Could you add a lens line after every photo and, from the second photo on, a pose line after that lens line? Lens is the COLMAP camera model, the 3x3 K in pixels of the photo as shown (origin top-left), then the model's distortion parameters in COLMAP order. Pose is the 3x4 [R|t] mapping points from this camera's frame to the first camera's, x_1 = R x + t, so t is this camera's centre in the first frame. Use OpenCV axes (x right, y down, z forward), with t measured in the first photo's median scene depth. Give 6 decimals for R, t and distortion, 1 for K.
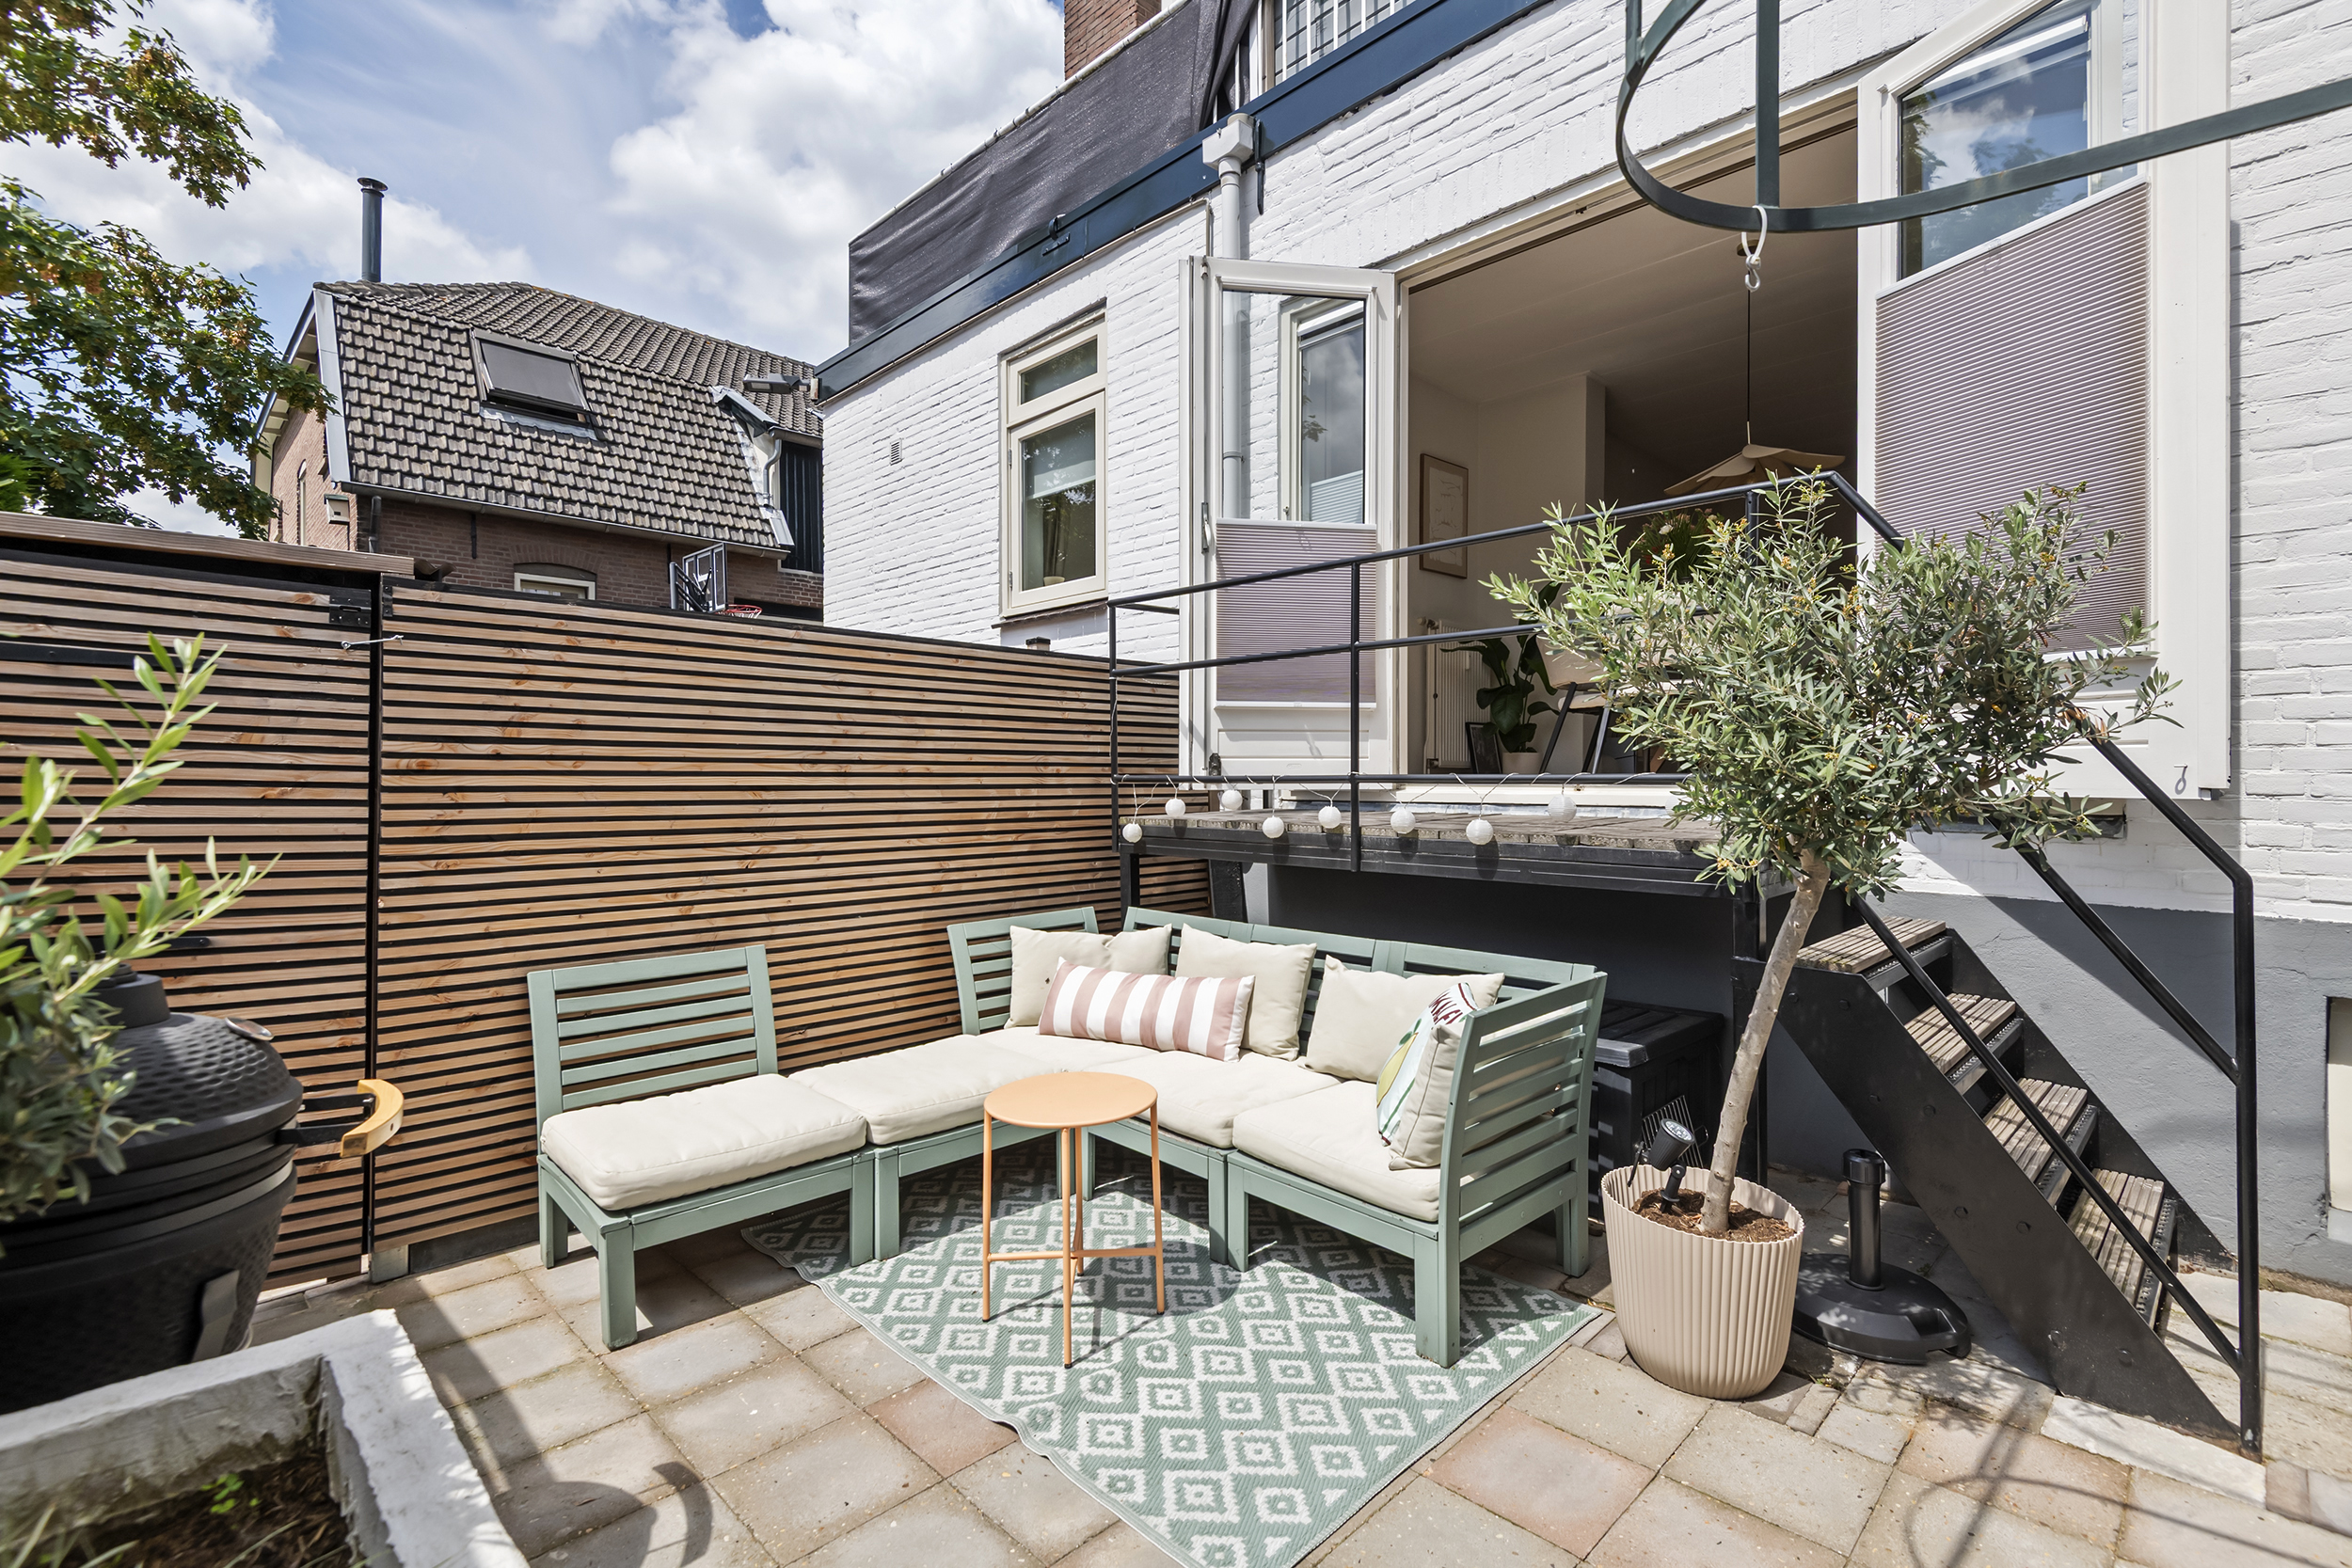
lens RADIAL K [[1067.8, 0, 1190.2], [0, 1067.8, 777.3], [0, 0, 1]] dist [0.021280, -0.012761]
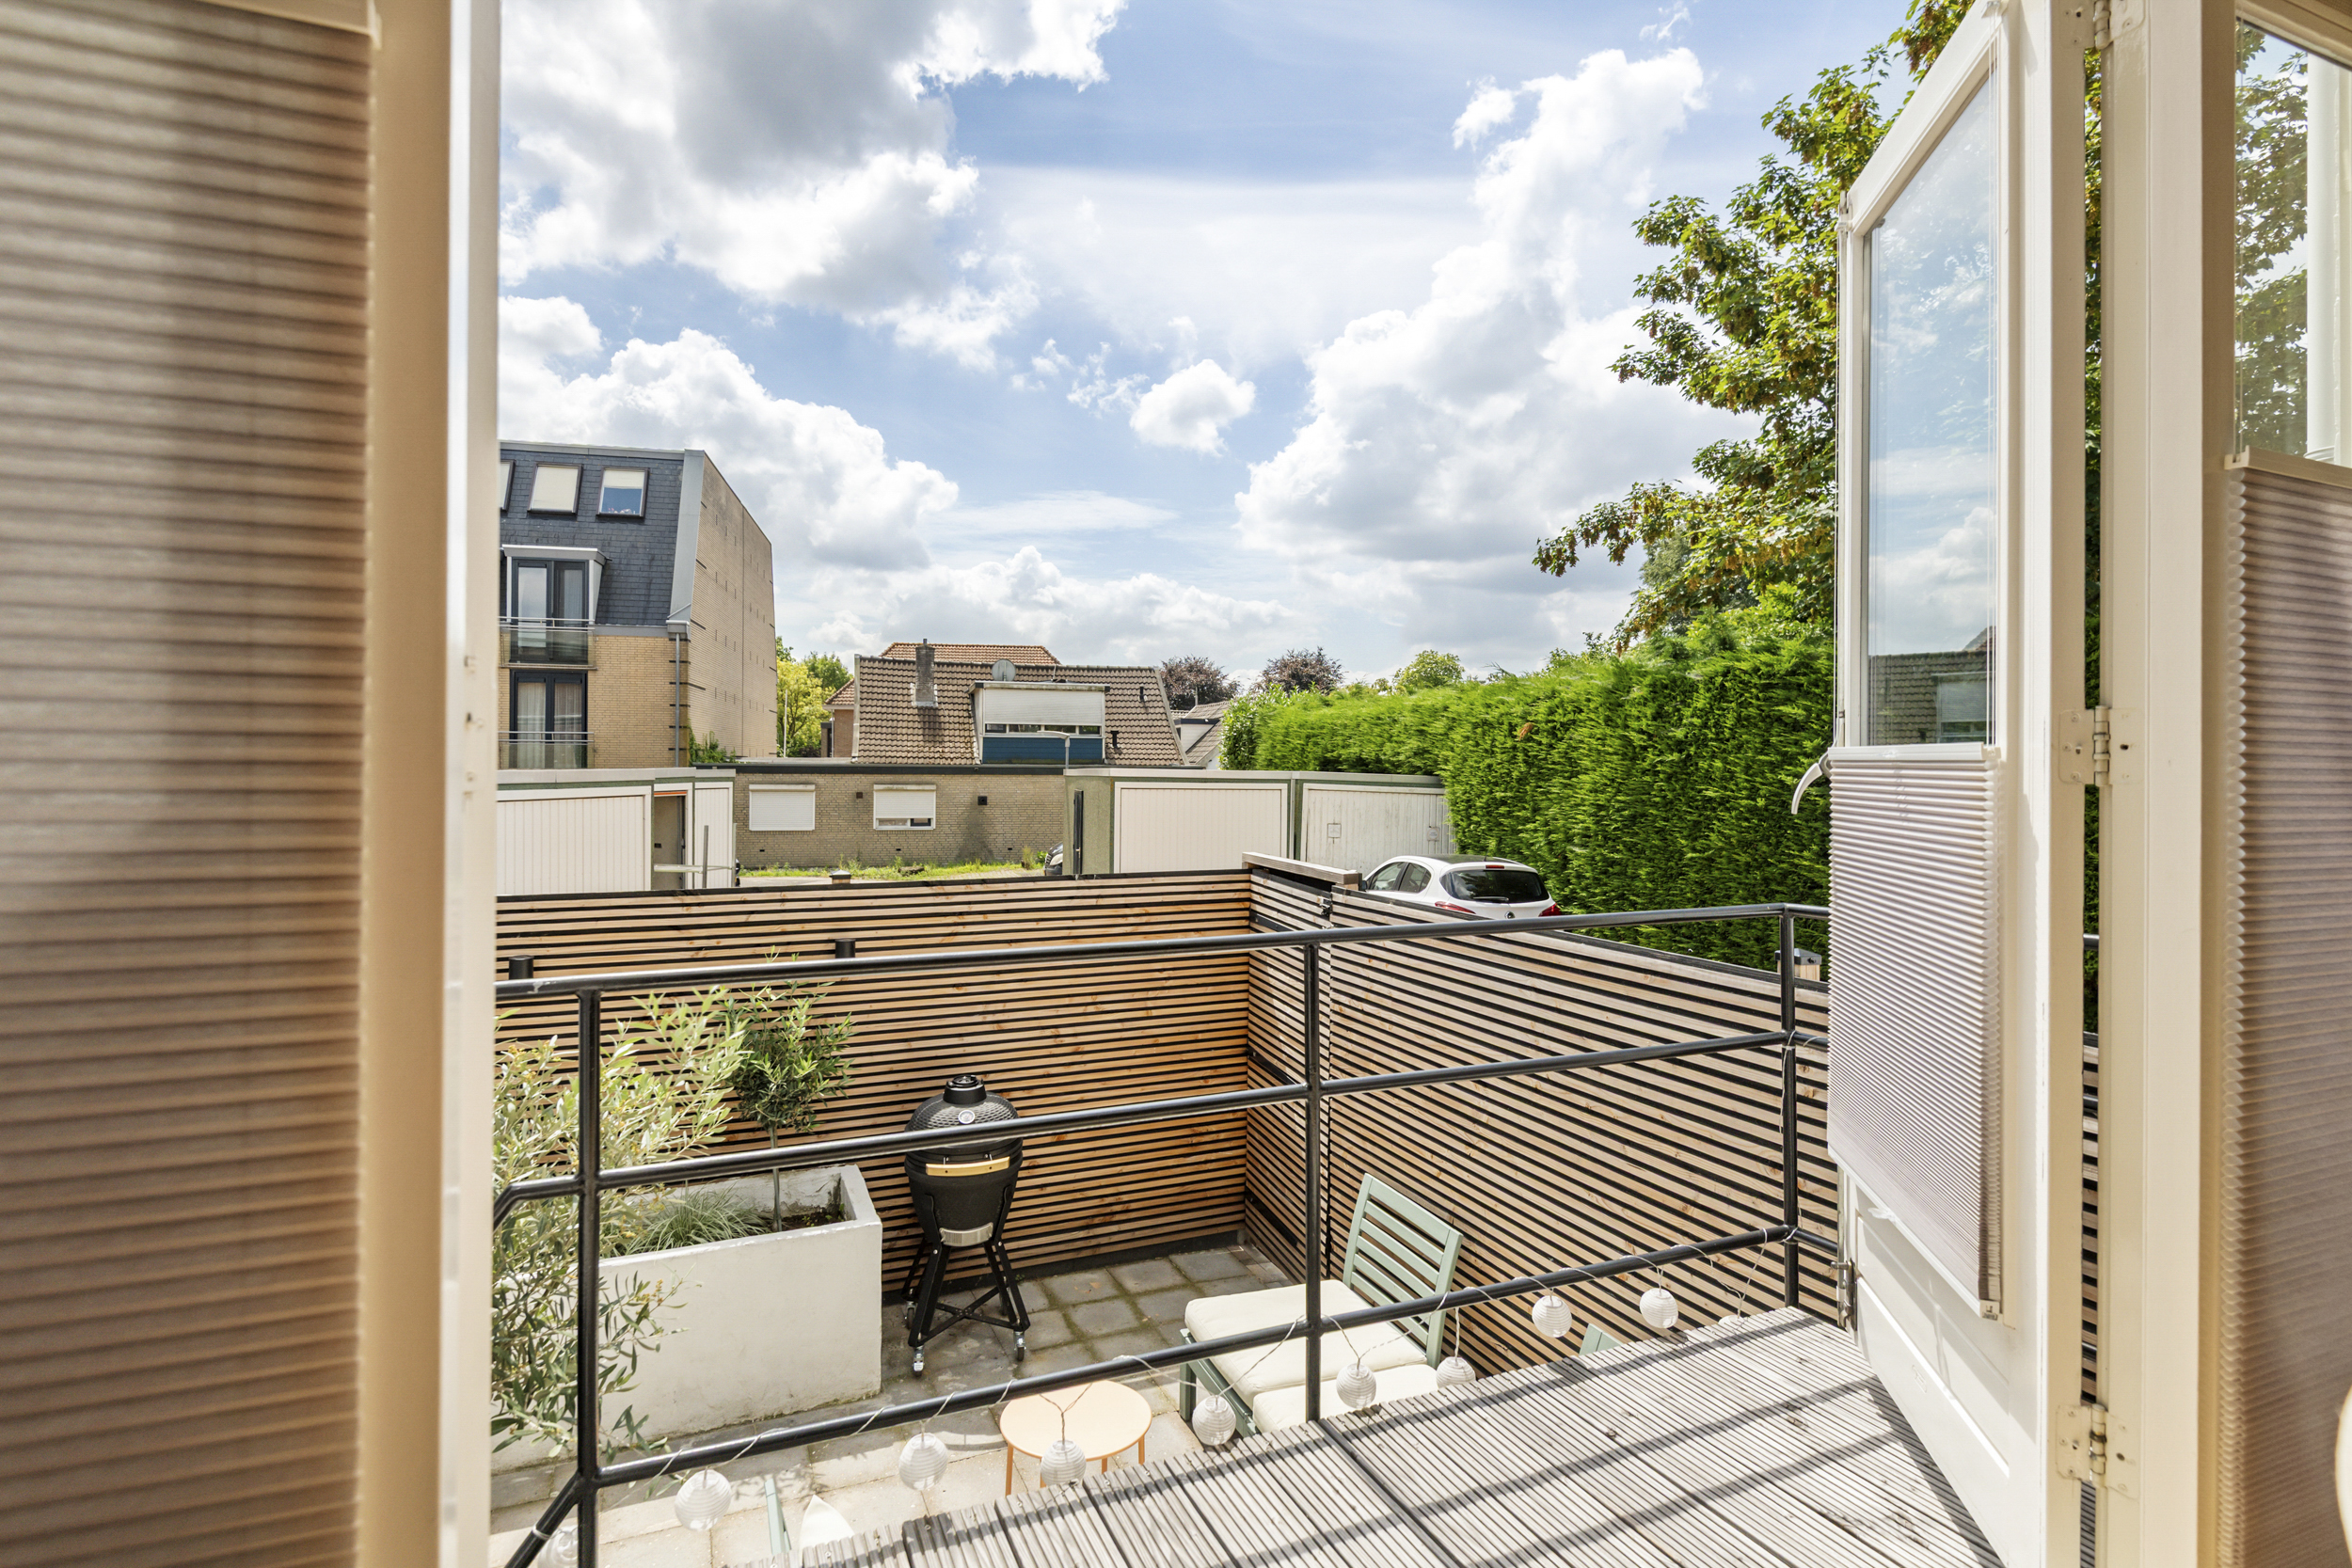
lens RADIAL K [[1176.9, 0, 1204.7], [0, 1176.9, 764.2], [0, 0, 1]] dist [0.014148, -0.005767]
pose [[-0.355485, -0.001287, -0.934681, 0.700408], [-0.004148, 0.999991, 0.000200, -0.275005], [0.934673, 0.003948, -0.355487, 1.085610]]
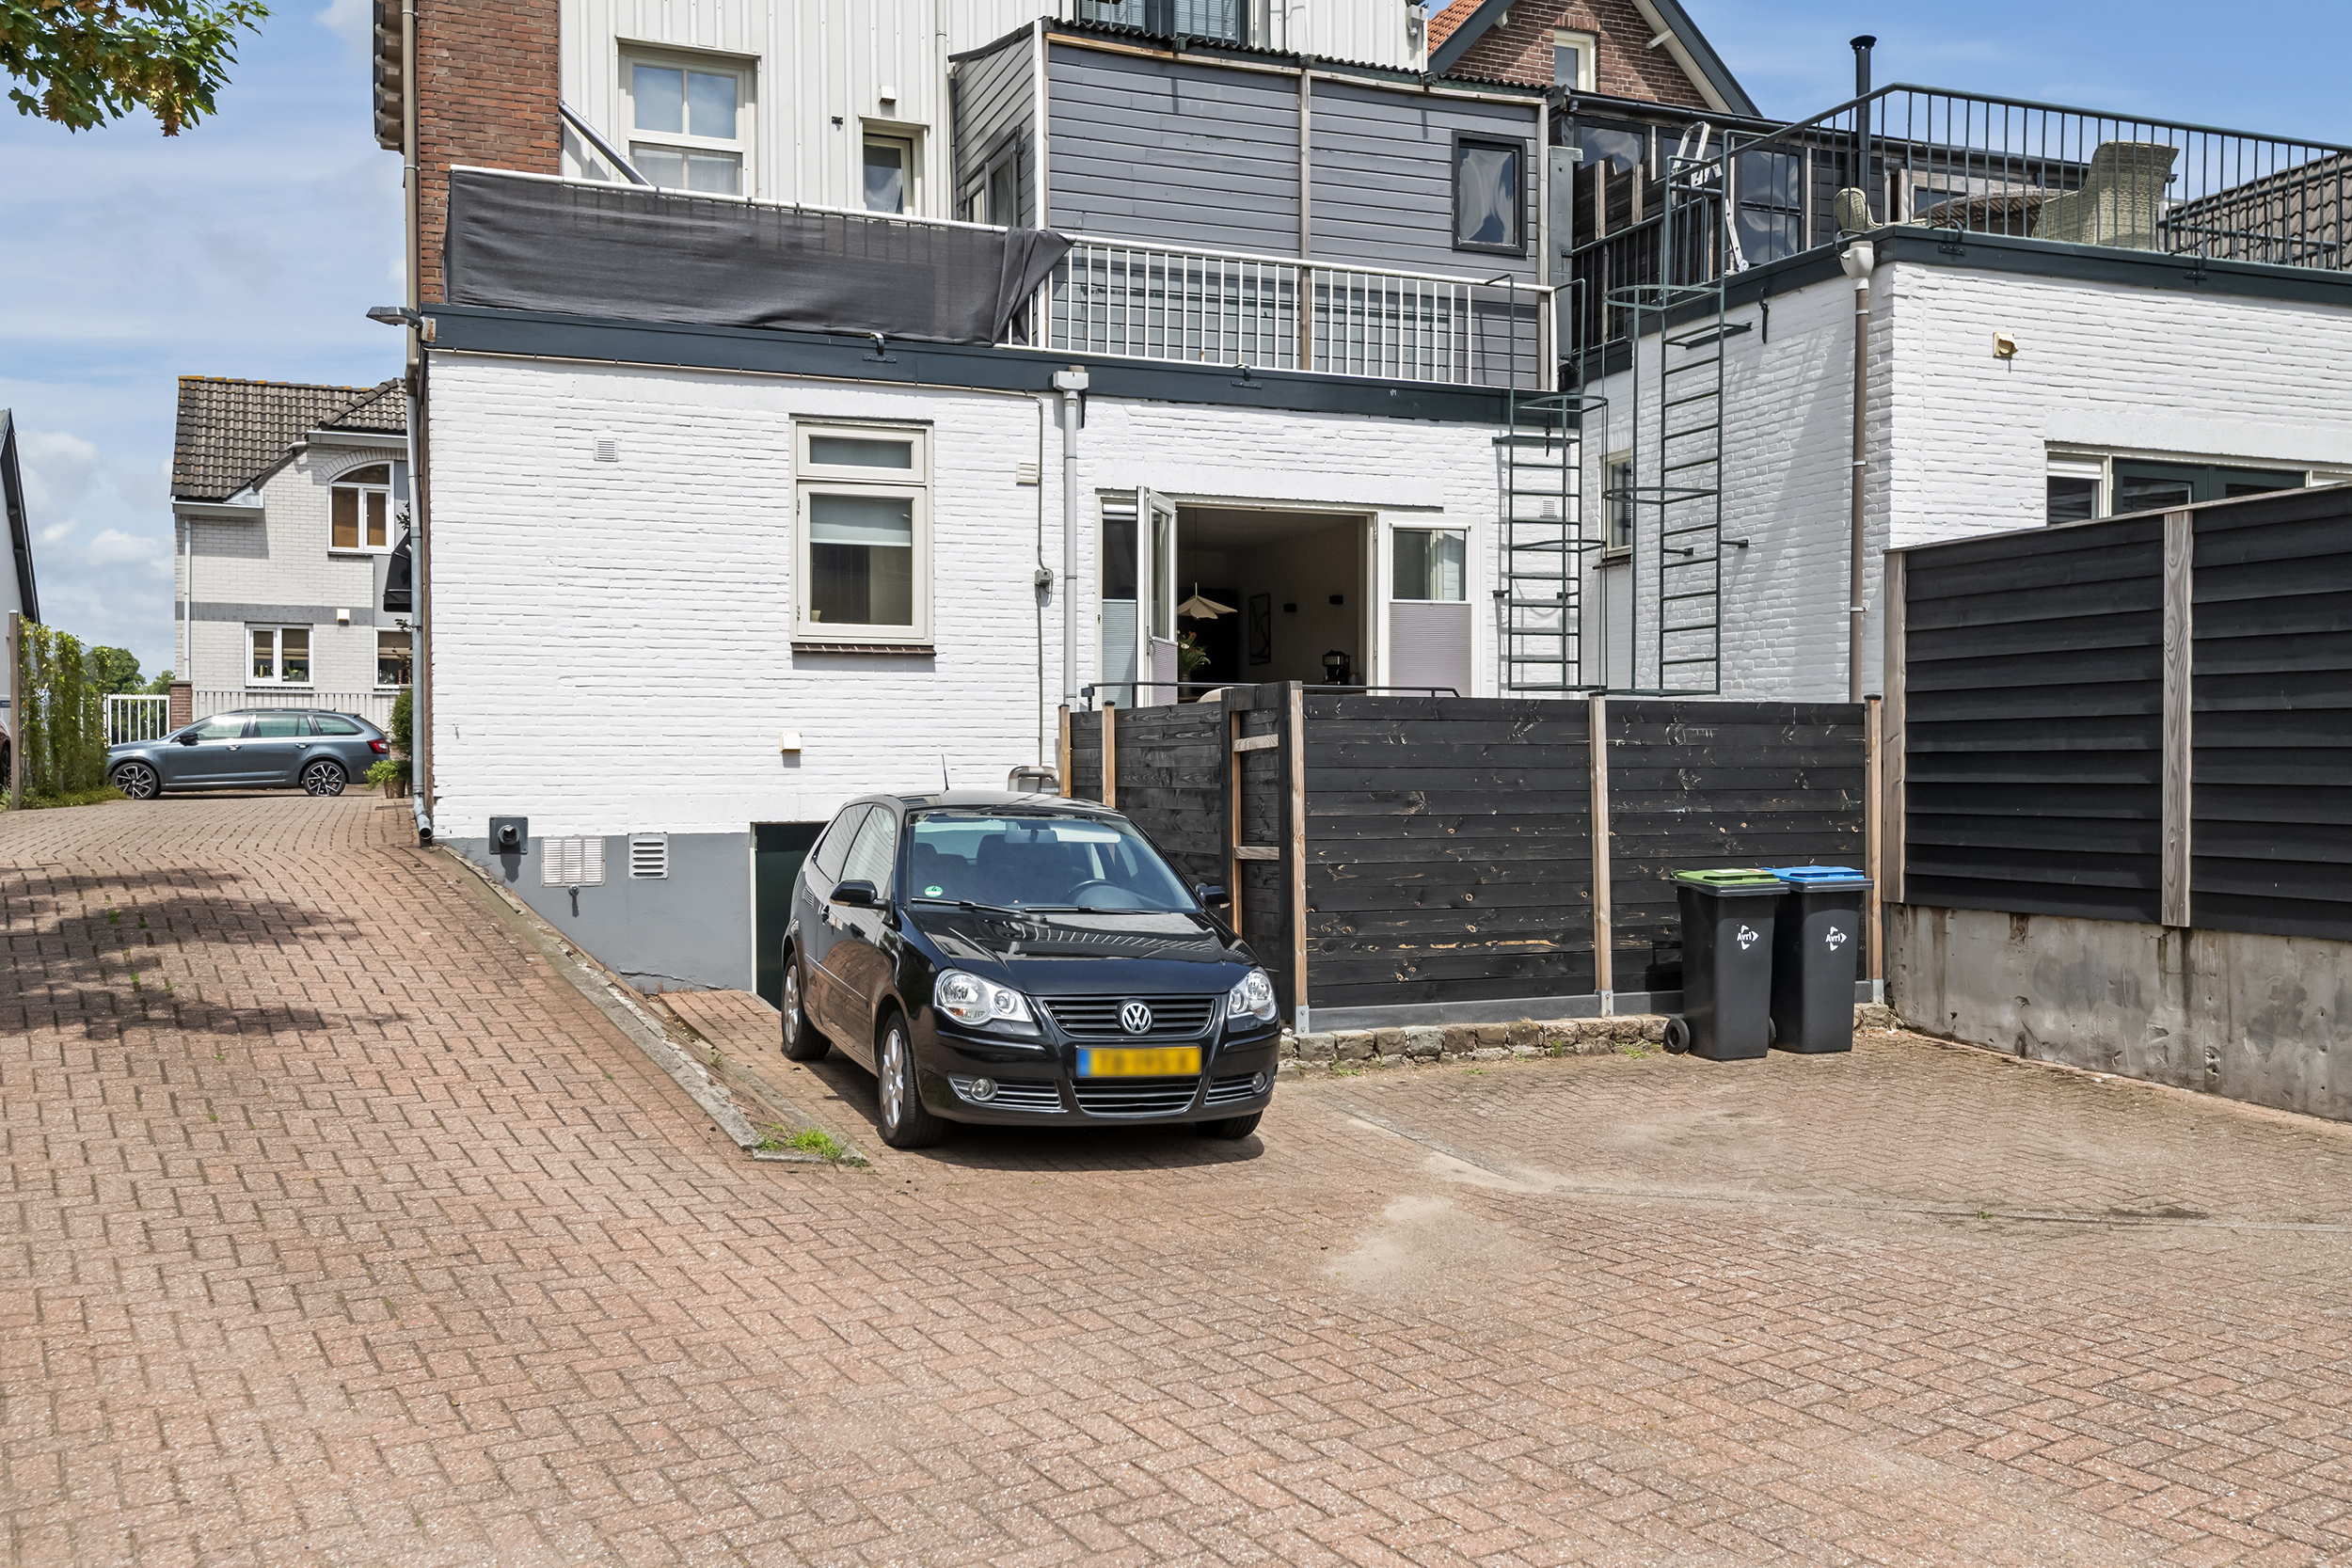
lens RADIAL K [[2061.6, 0, 1185.4], [0, 2061.6, 765.6], [0, 0, 1]] dist [0.021737, -0.022932]
pose [[0.383956, -0.000965, 0.923351, -3.678692], [0.000837, 0.999999, 0.000697, -0.031469], [-0.923351, 0.000505, 0.383957, -0.434637]]
